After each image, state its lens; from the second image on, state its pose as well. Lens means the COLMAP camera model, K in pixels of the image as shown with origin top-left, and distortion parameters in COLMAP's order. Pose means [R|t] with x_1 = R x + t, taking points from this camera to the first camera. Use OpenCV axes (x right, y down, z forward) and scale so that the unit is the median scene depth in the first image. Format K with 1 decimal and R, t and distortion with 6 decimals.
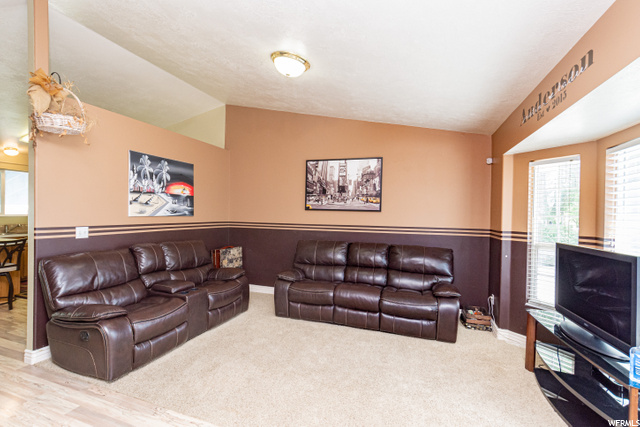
lens RADIAL K [[287.0, 0, 317.6], [0, 287.0, 214.1], [0, 0, 1]] dist [-0.001077, -0.000617]
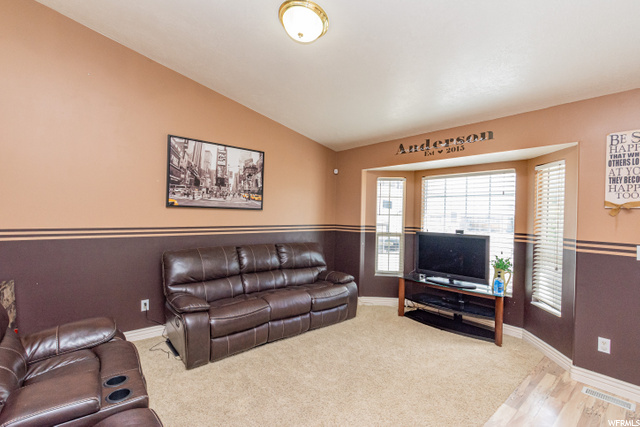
lens RADIAL K [[287.0, 0, 317.7], [0, 287.0, 214.0], [0, 0, 1]] dist [-0.001077, -0.000617]
pose [[0.511332, -0.005835, 0.859363, -0.562598], [-0.007063, 0.999915, 0.010992, -0.008625], [-0.859354, -0.011690, 0.511247, 0.422760]]
